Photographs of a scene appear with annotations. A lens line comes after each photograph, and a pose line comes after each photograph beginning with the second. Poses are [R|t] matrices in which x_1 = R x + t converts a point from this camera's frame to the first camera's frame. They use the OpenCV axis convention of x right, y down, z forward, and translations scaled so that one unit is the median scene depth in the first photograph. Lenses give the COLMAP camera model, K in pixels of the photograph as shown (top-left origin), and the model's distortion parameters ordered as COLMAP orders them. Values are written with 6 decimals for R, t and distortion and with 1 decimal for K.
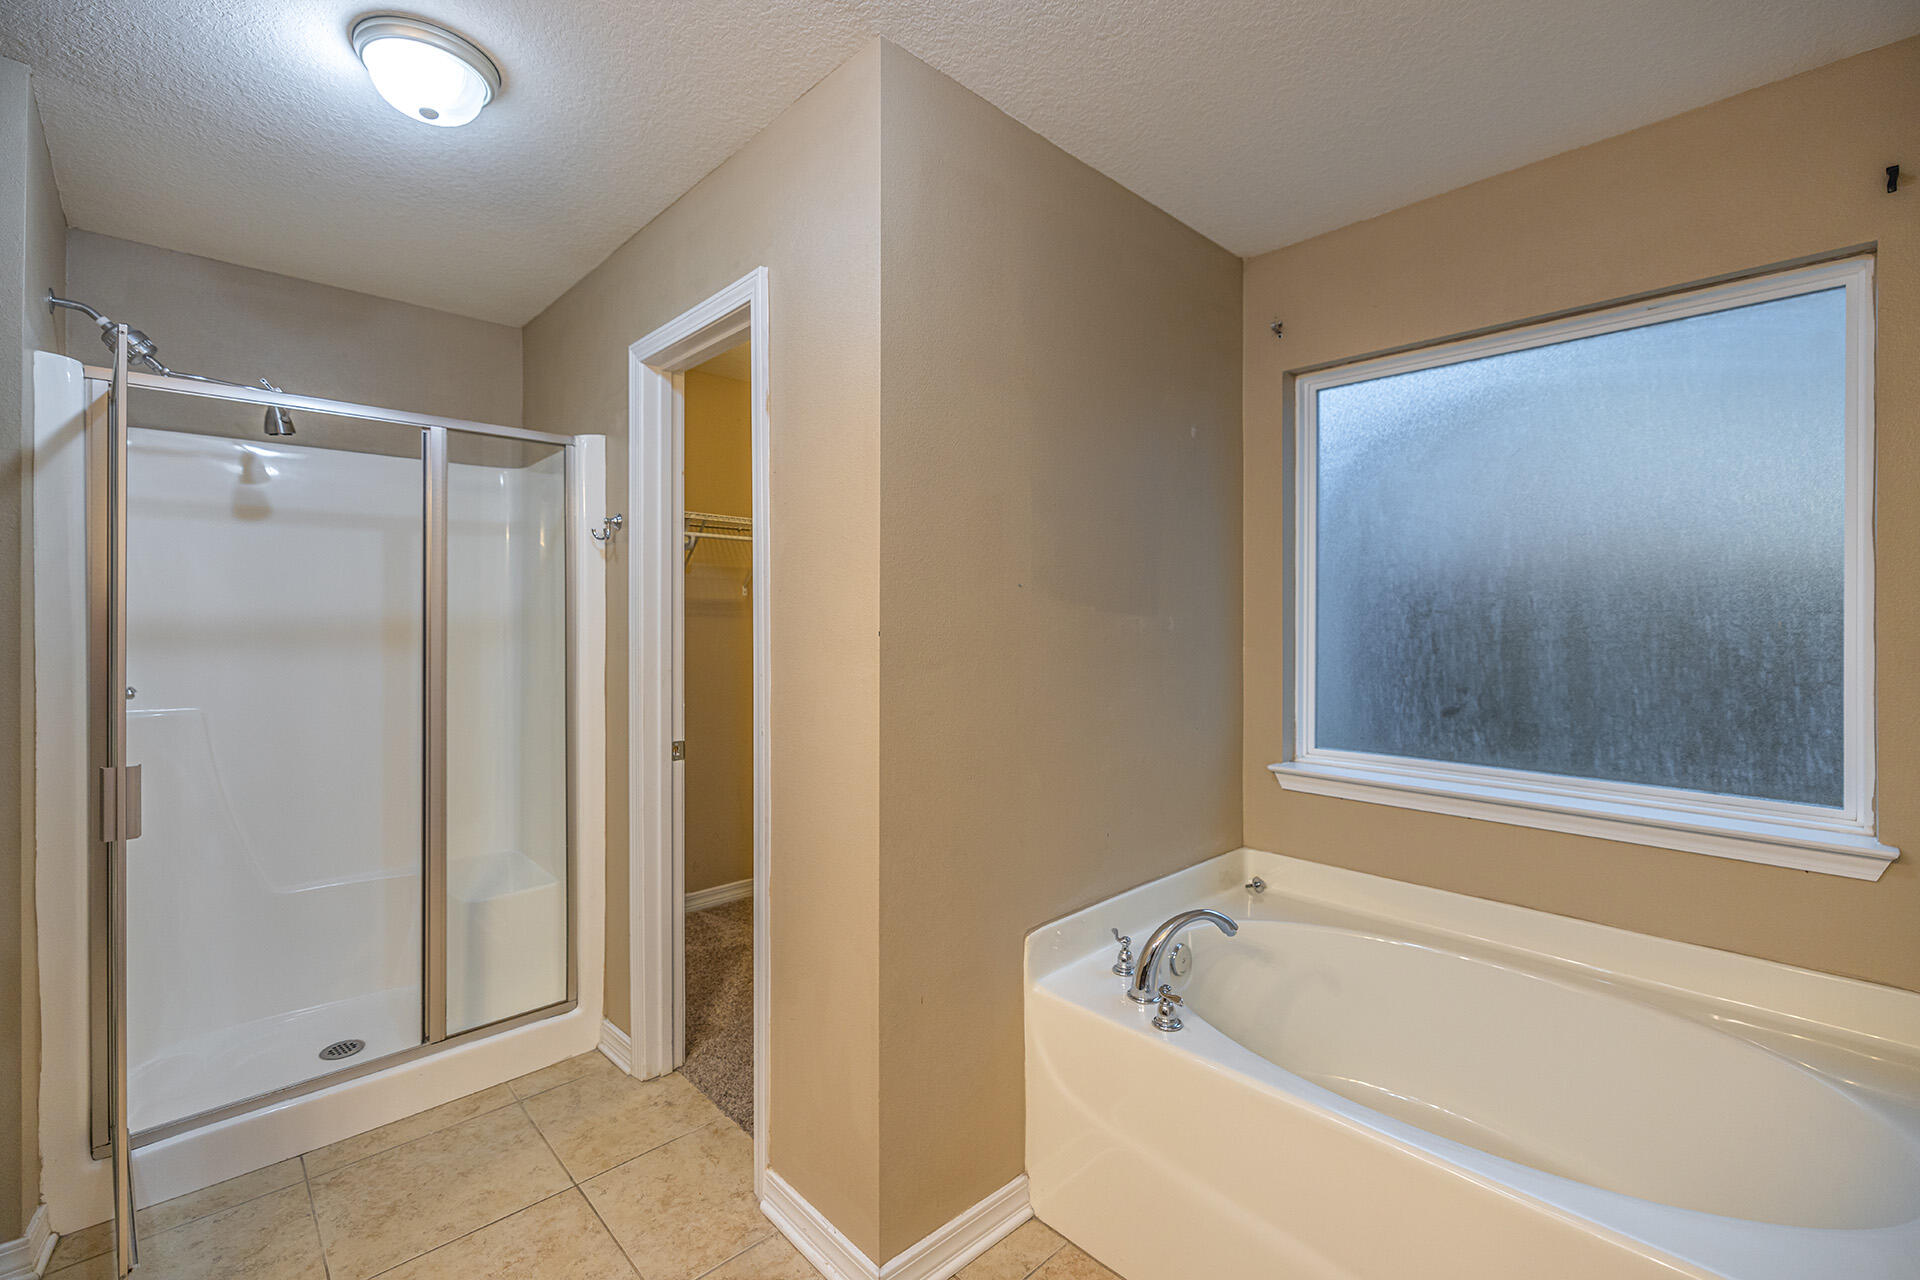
lens RADIAL K [[822.6, 0, 966.6], [0, 822.6, 624.4], [0, 0, 1]] dist [0.004348, -0.000057]
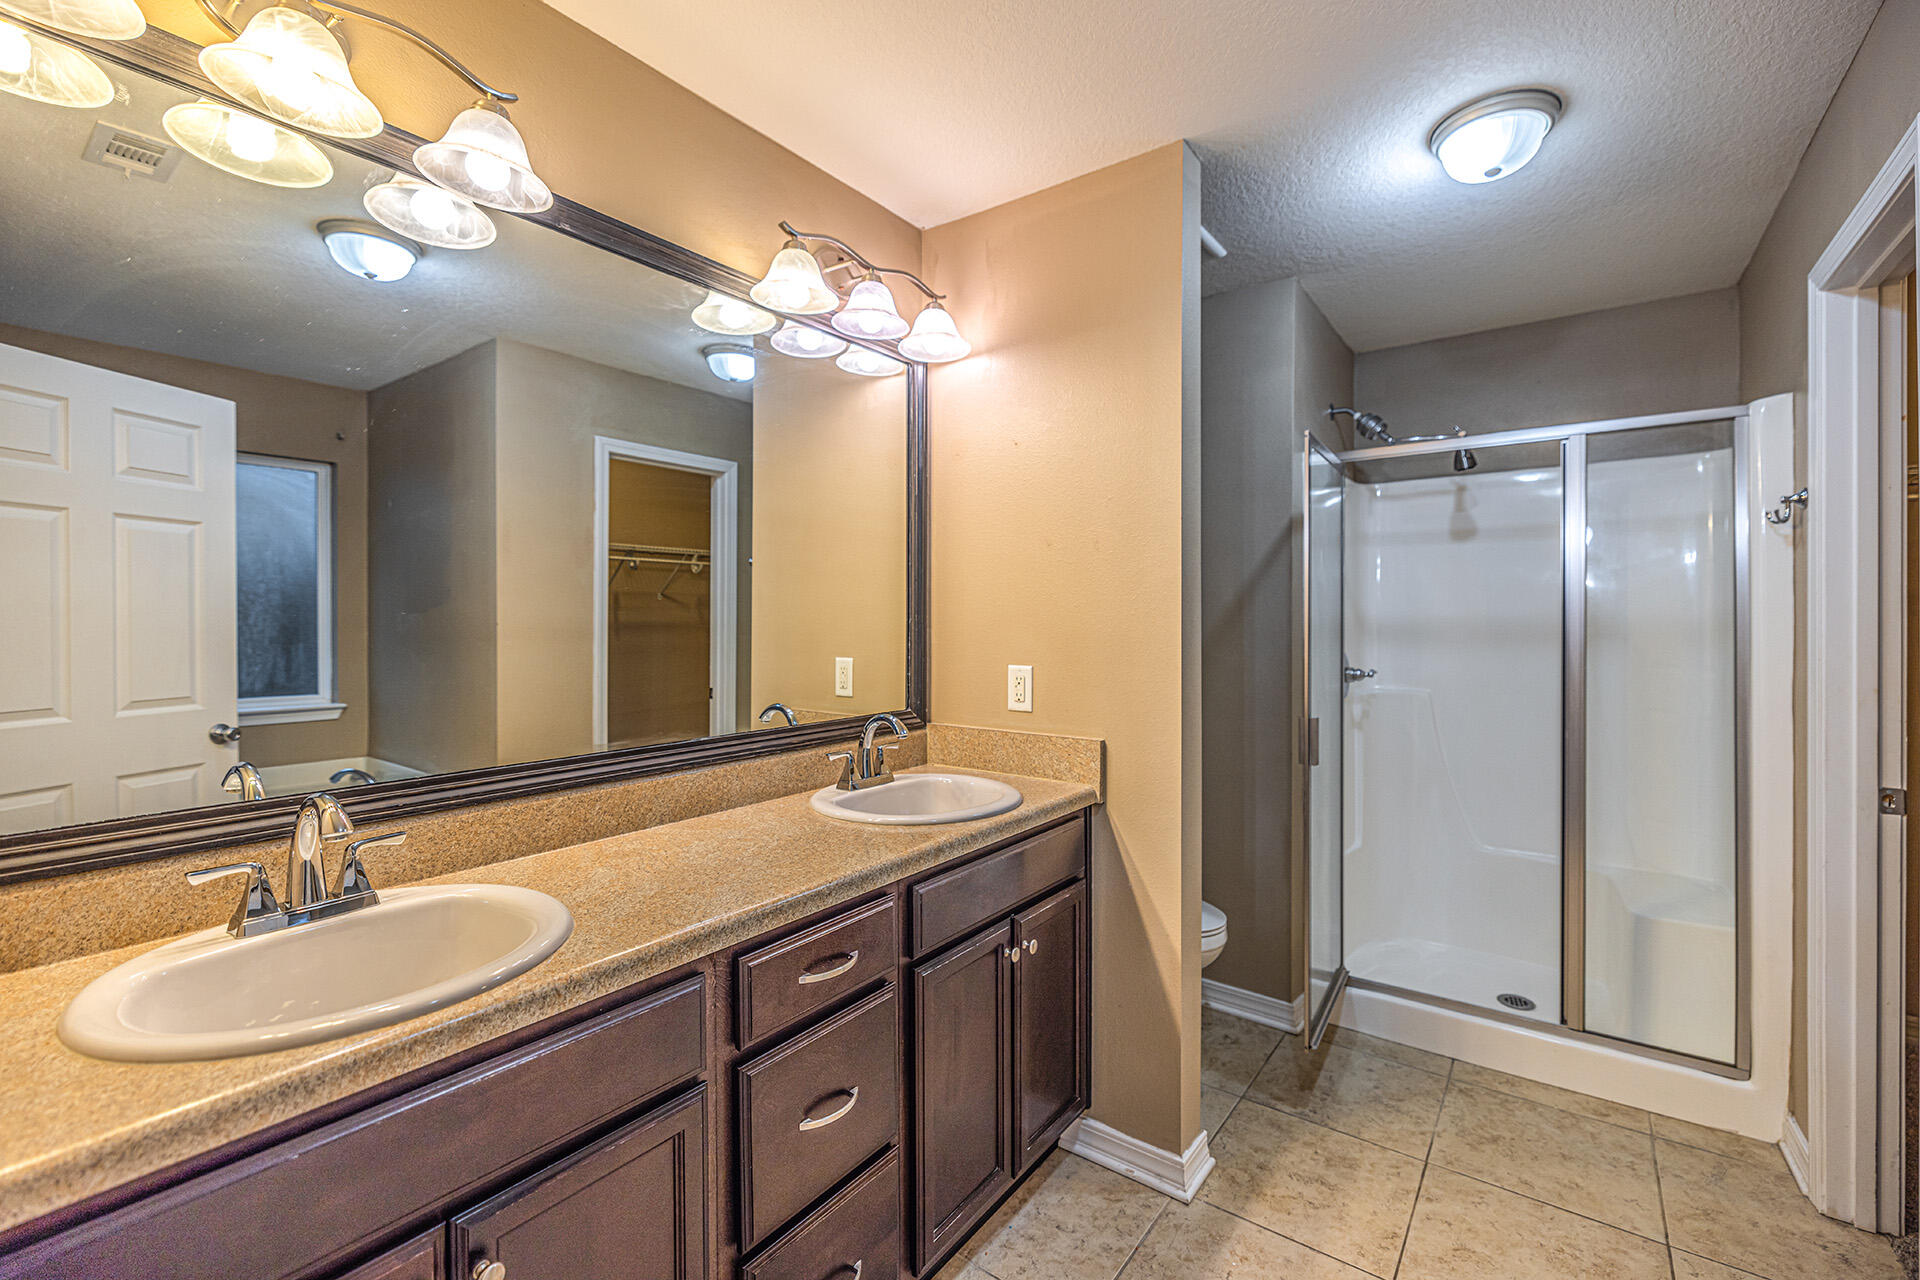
lens RADIAL K [[822.6, 0, 963.3], [0, 822.6, 632.3], [0, 0, 1]] dist [0.004348, -0.000057]
pose [[0.163986, 0.012265, -0.986386, 0.245197], [-0.001146, 0.999924, 0.012243, -0.004294], [0.986462, -0.000878, 0.163987, 0.073390]]
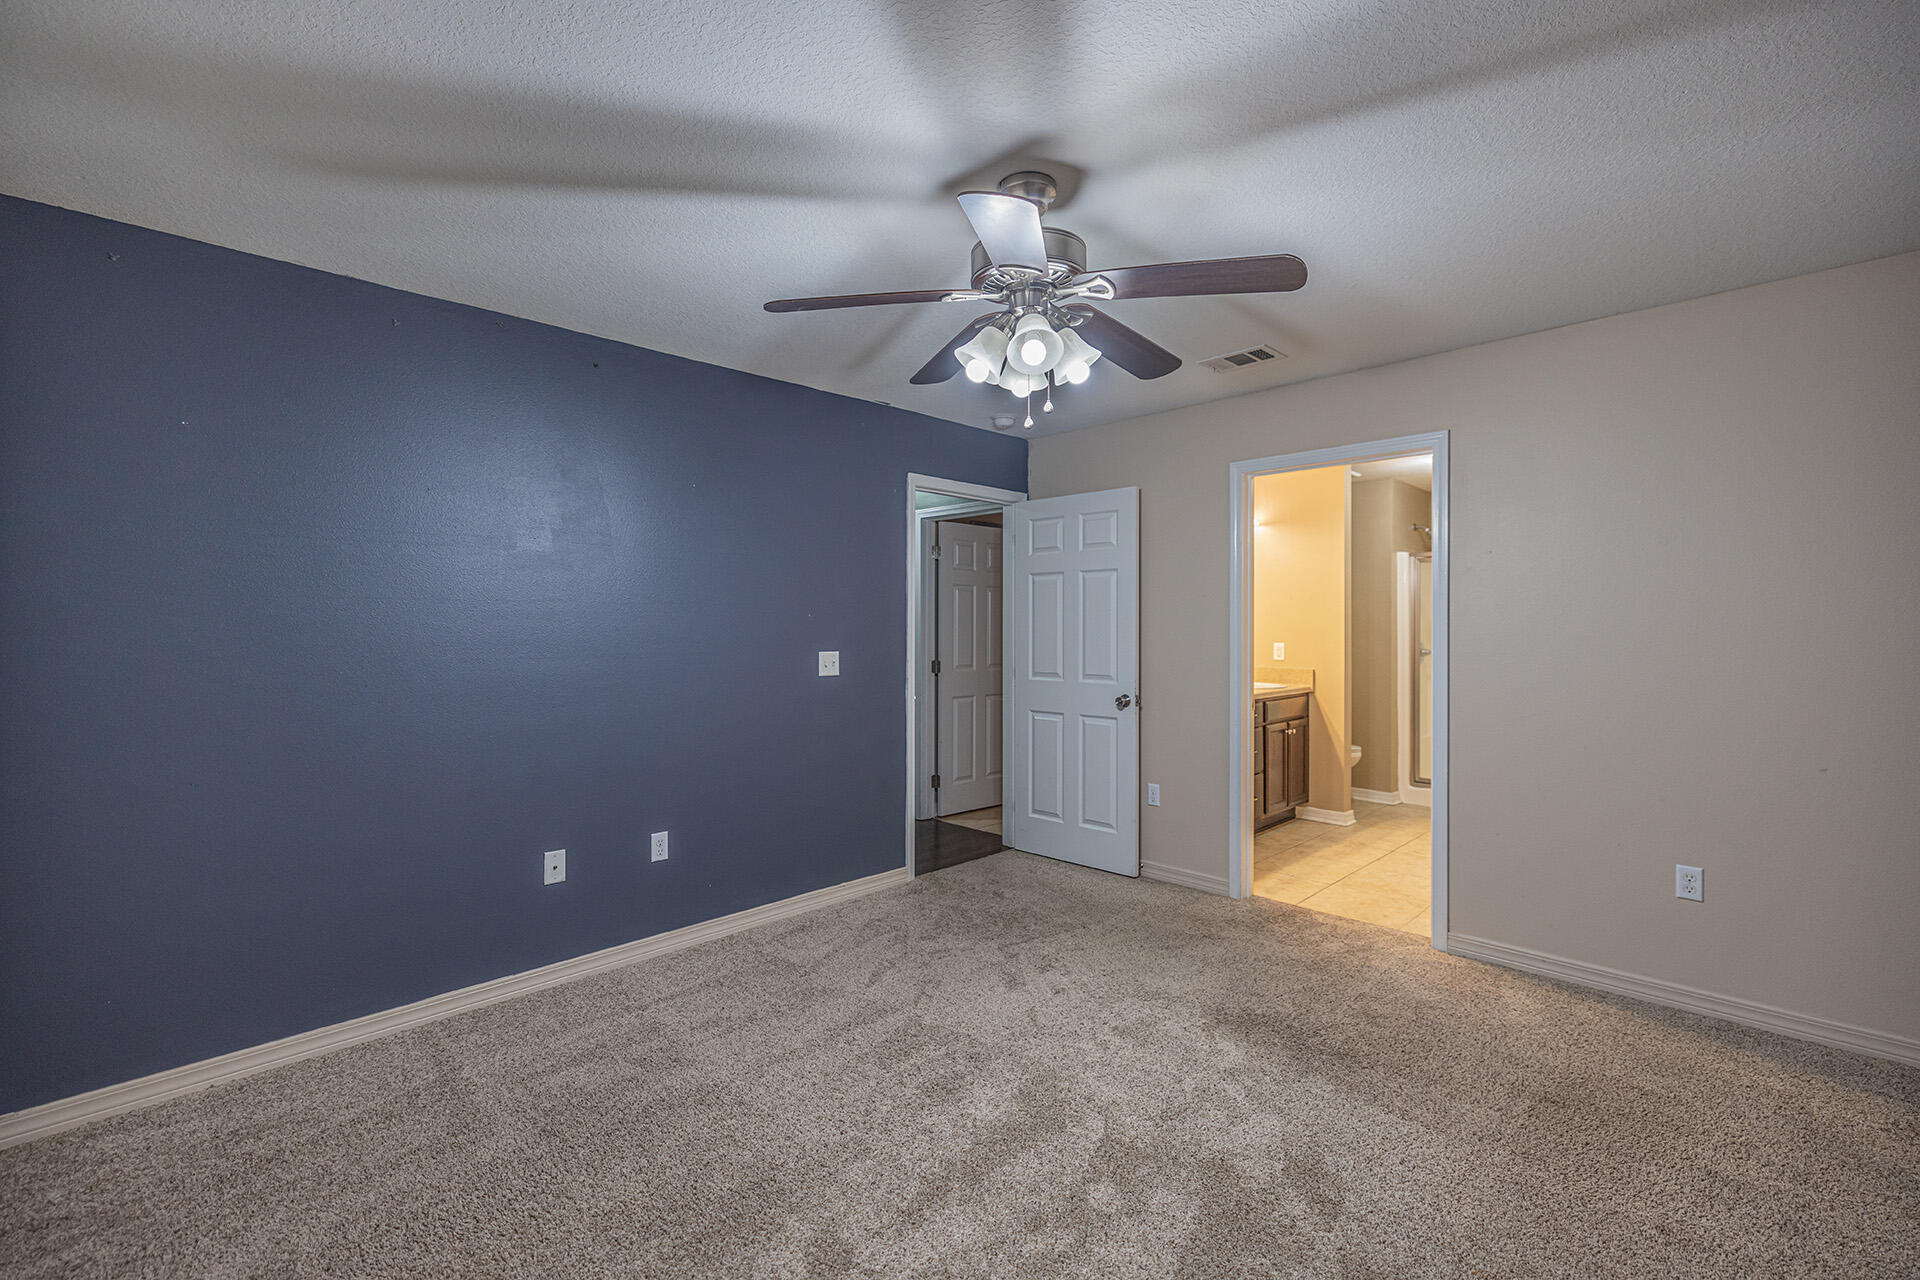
lens RADIAL K [[822.6, 0, 961.4], [0, 822.6, 633.9], [0, 0, 1]] dist [0.004348, -0.000057]
pose [[0.004575, 0.008752, -0.999951, 2.089848], [0.002068, 0.999959, 0.008761, -0.010305], [0.999987, -0.002108, 0.004556, -0.806261]]
